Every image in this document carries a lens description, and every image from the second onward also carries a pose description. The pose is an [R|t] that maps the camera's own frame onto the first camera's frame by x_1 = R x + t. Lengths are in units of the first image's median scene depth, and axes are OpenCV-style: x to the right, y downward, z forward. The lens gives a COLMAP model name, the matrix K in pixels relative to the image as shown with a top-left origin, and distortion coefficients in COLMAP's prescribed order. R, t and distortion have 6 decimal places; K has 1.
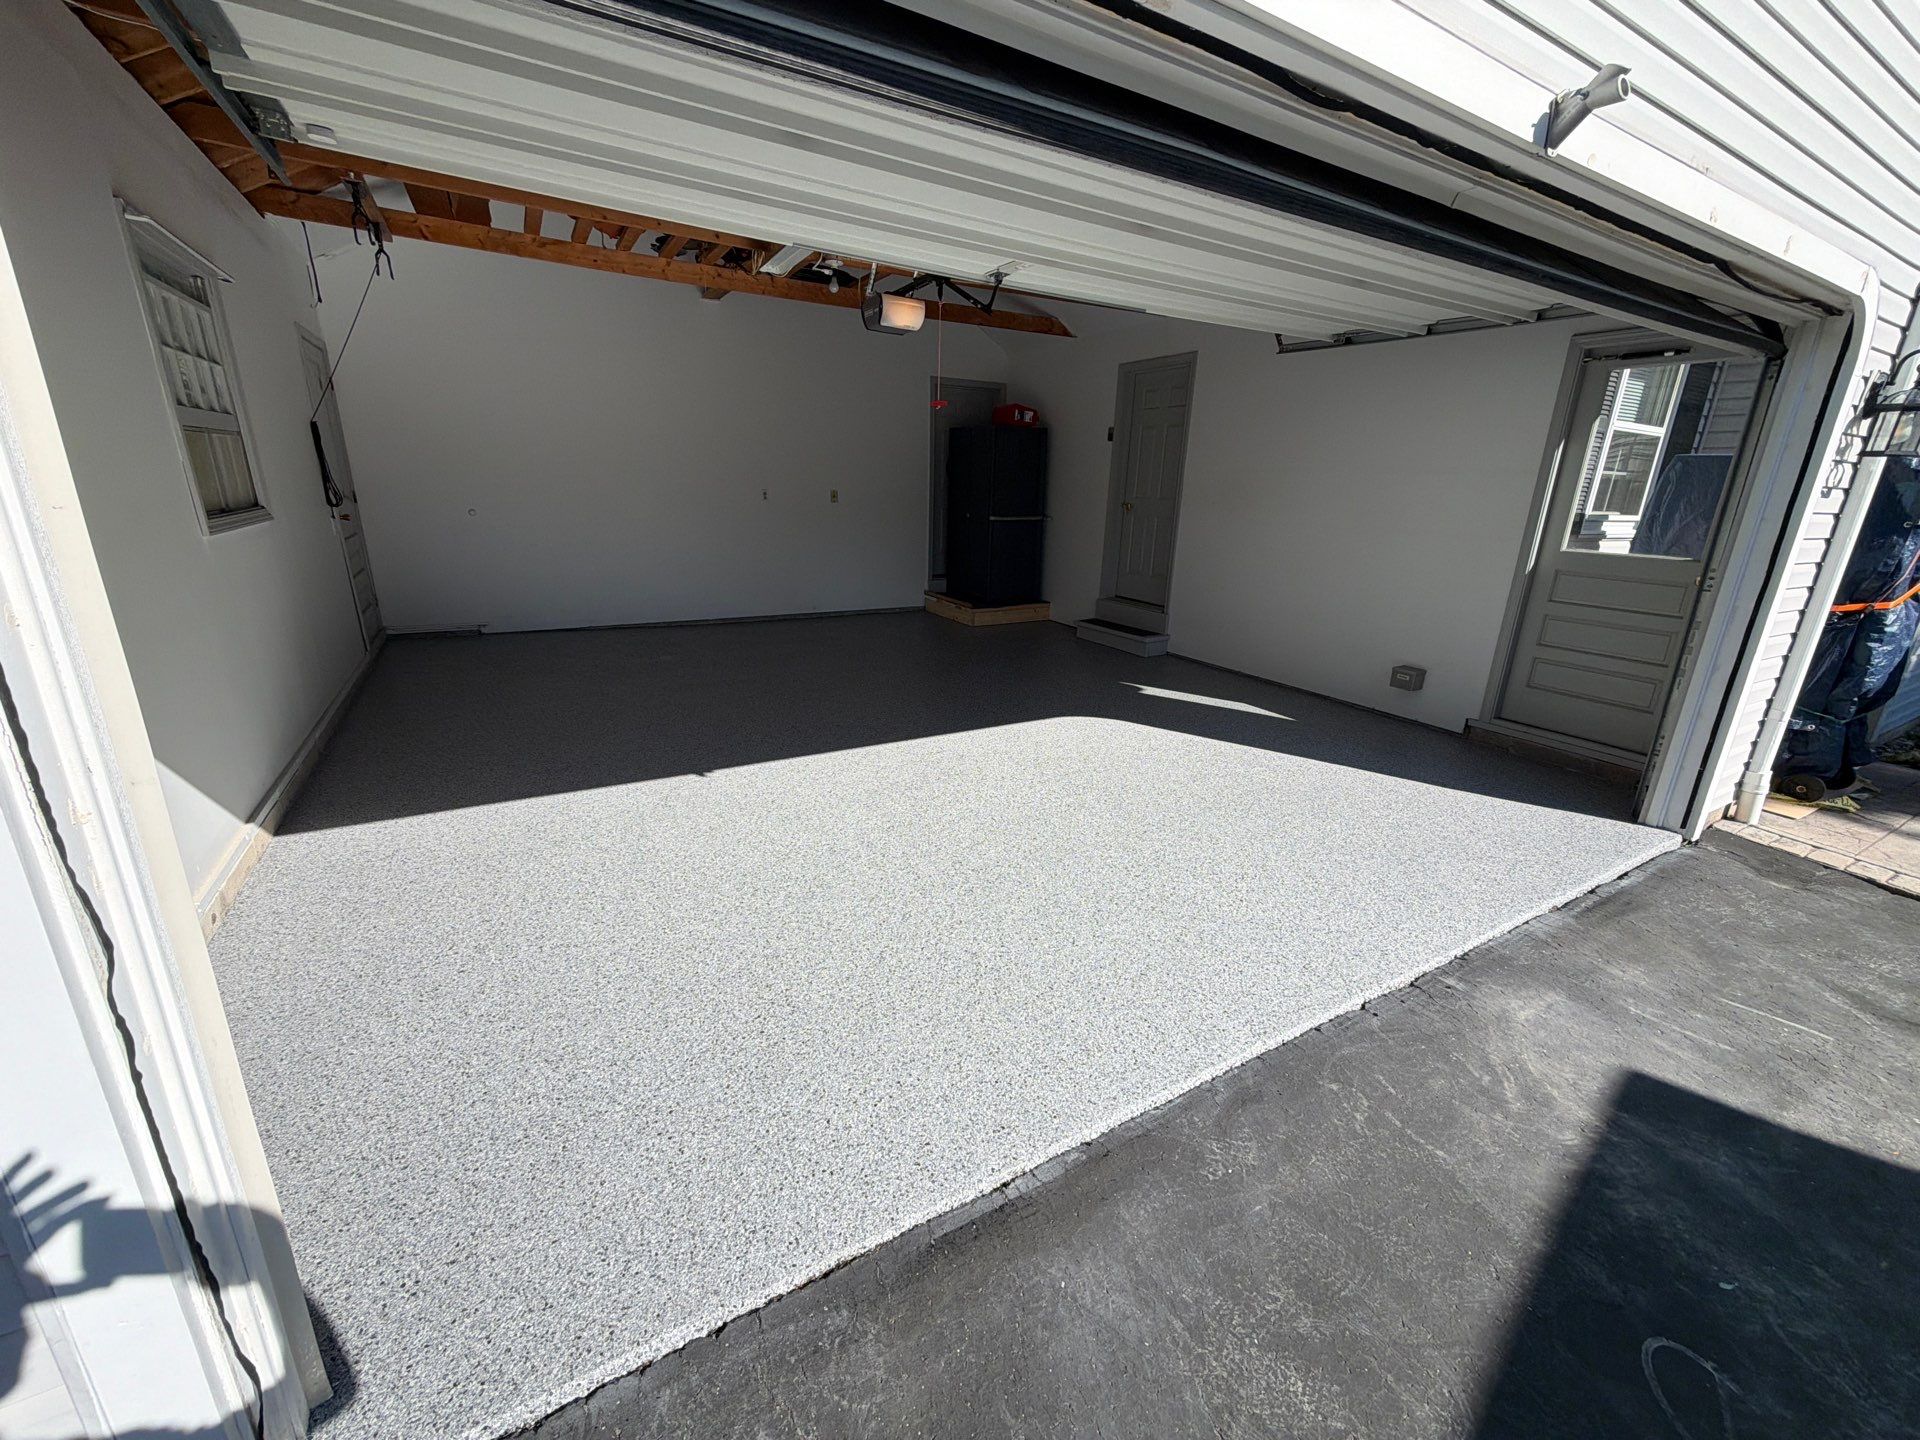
lens RADIAL K [[778.7, 0, 960.0], [0, 778.7, 720.0], [0, 0, 1]] dist [0.001259, -0.000769]
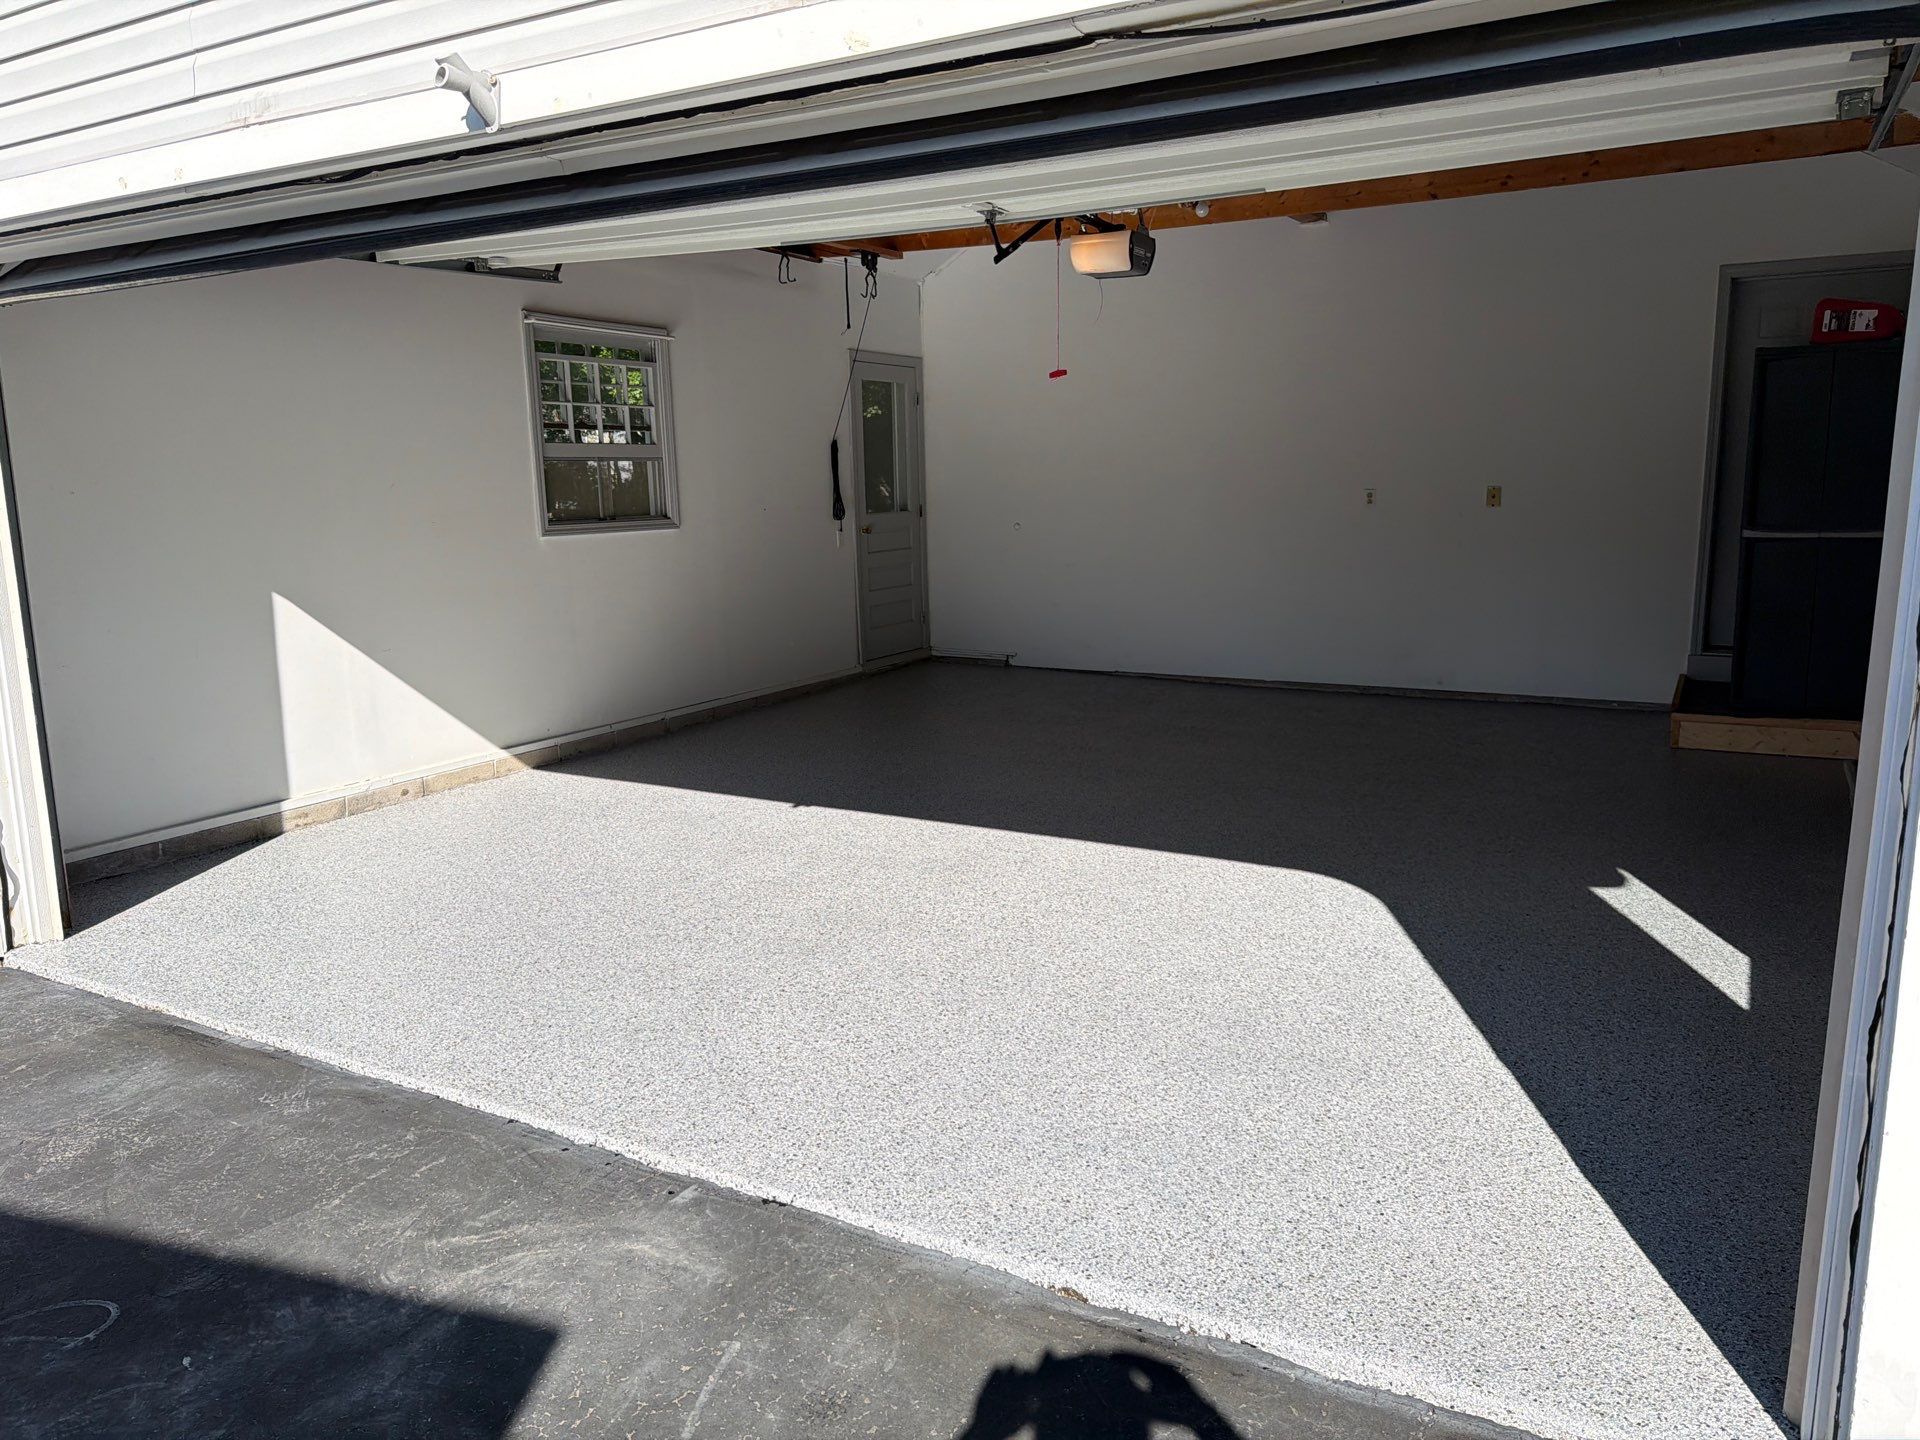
lens RADIAL K [[1404.3, 0, 960.0], [0, 1404.3, 720.0], [0, 0, 1]] dist [0.062780, -0.074170]
pose [[0.484889, 0.117013, -0.866713, 1.934449], [-0.227832, 0.973692, 0.003994, -0.129395], [0.844379, 0.195528, 0.498792, 0.568336]]
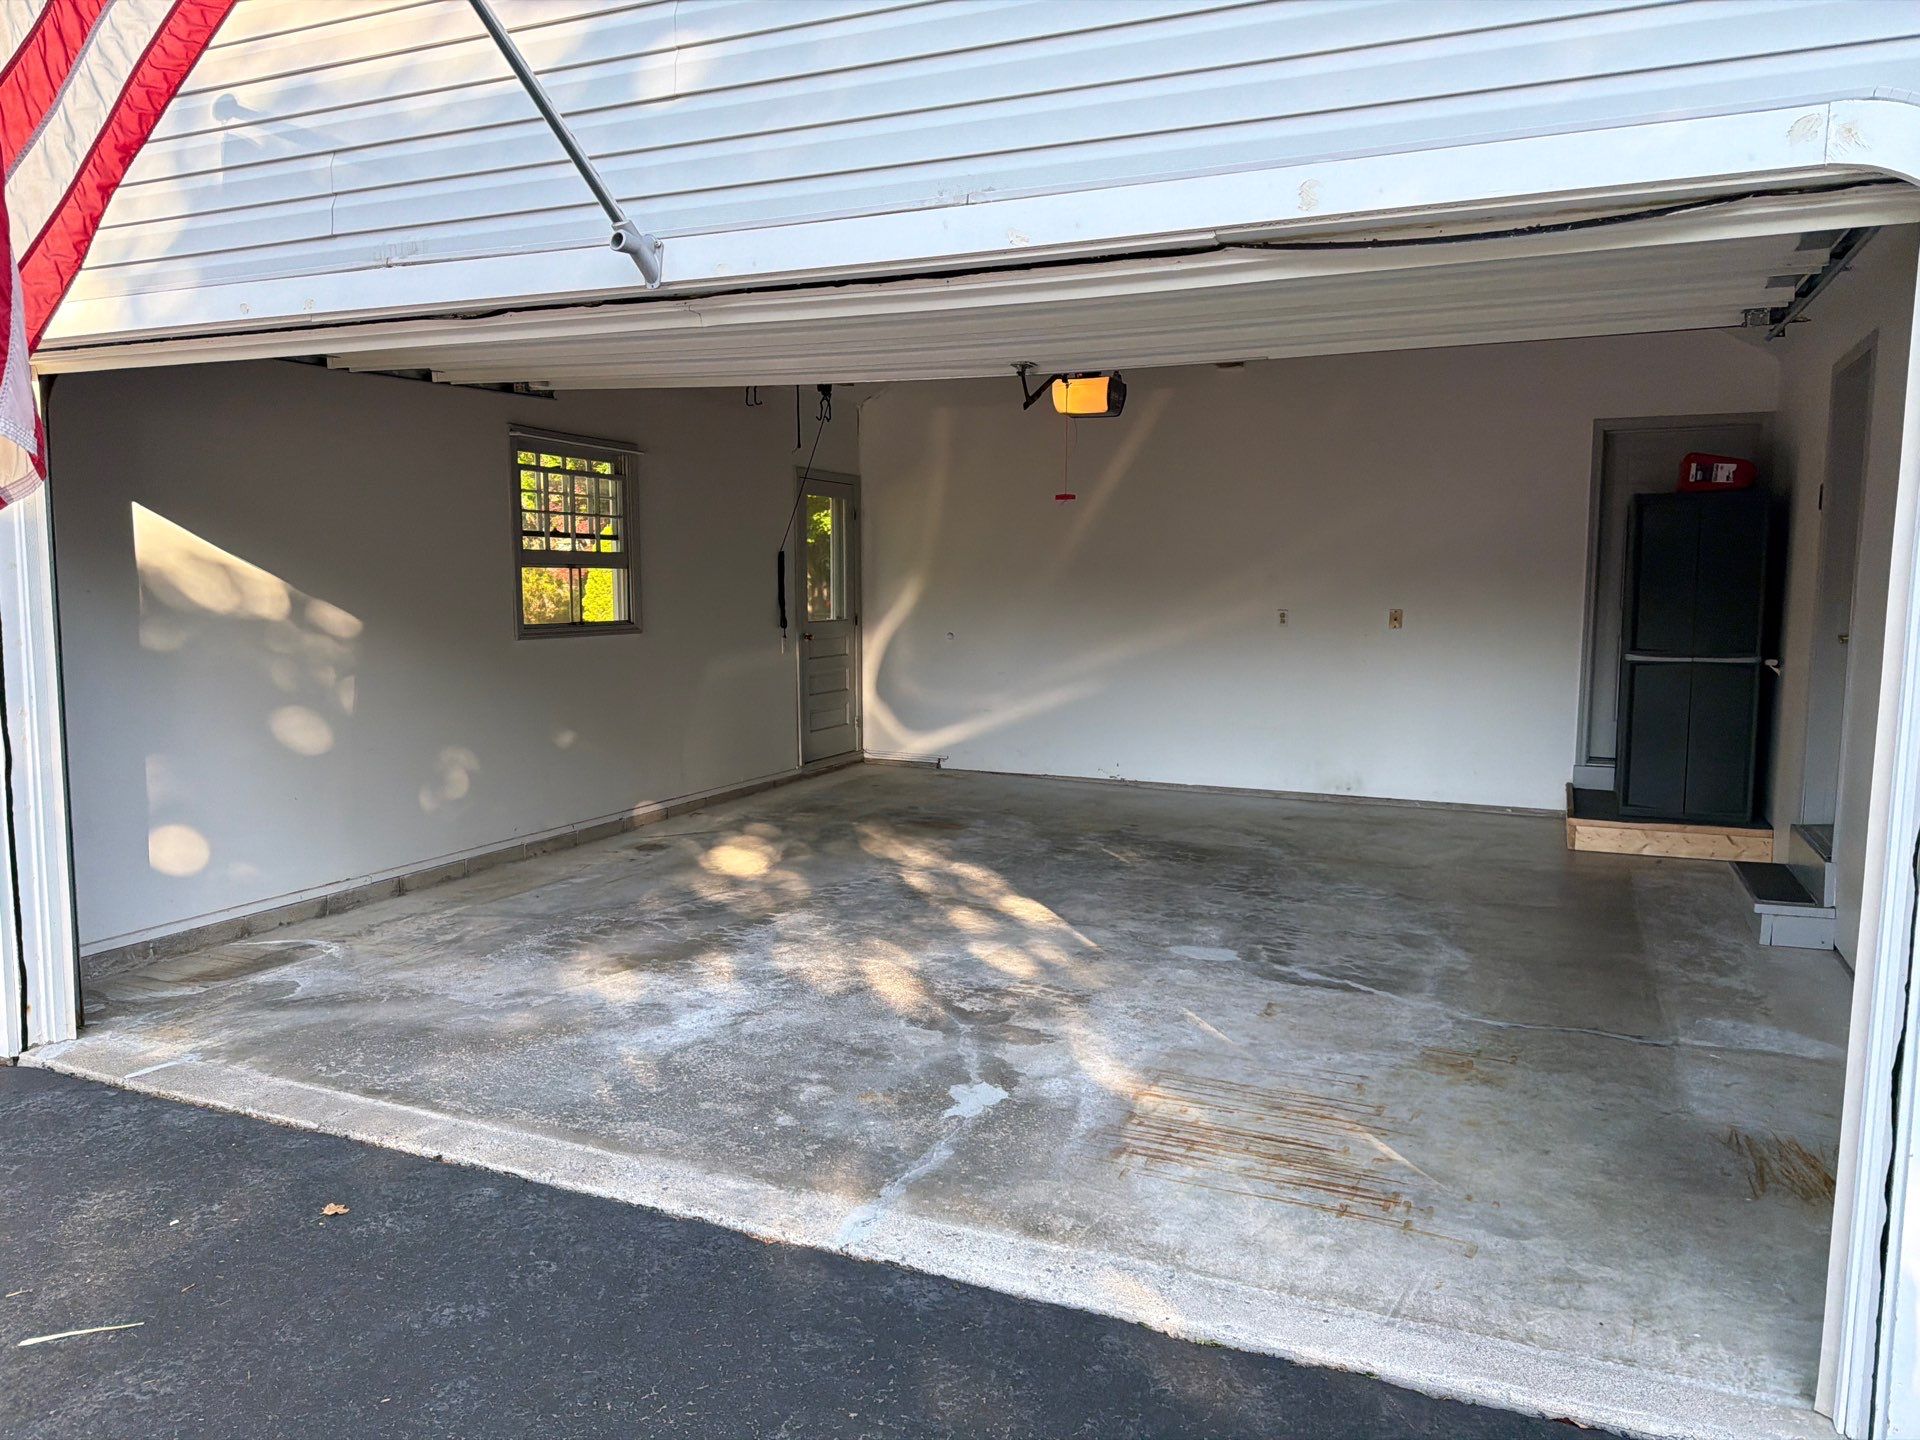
lens RADIAL K [[1404.3, 0, 960.0], [0, 1404.3, 720.0], [0, 0, 1]] dist [0.062780, -0.074170]
pose [[0.573598, 0.058472, -0.817048, 1.927908], [-0.230954, 0.968526, -0.092826, -0.061768], [0.785904, 0.241946, 0.569049, 0.284175]]
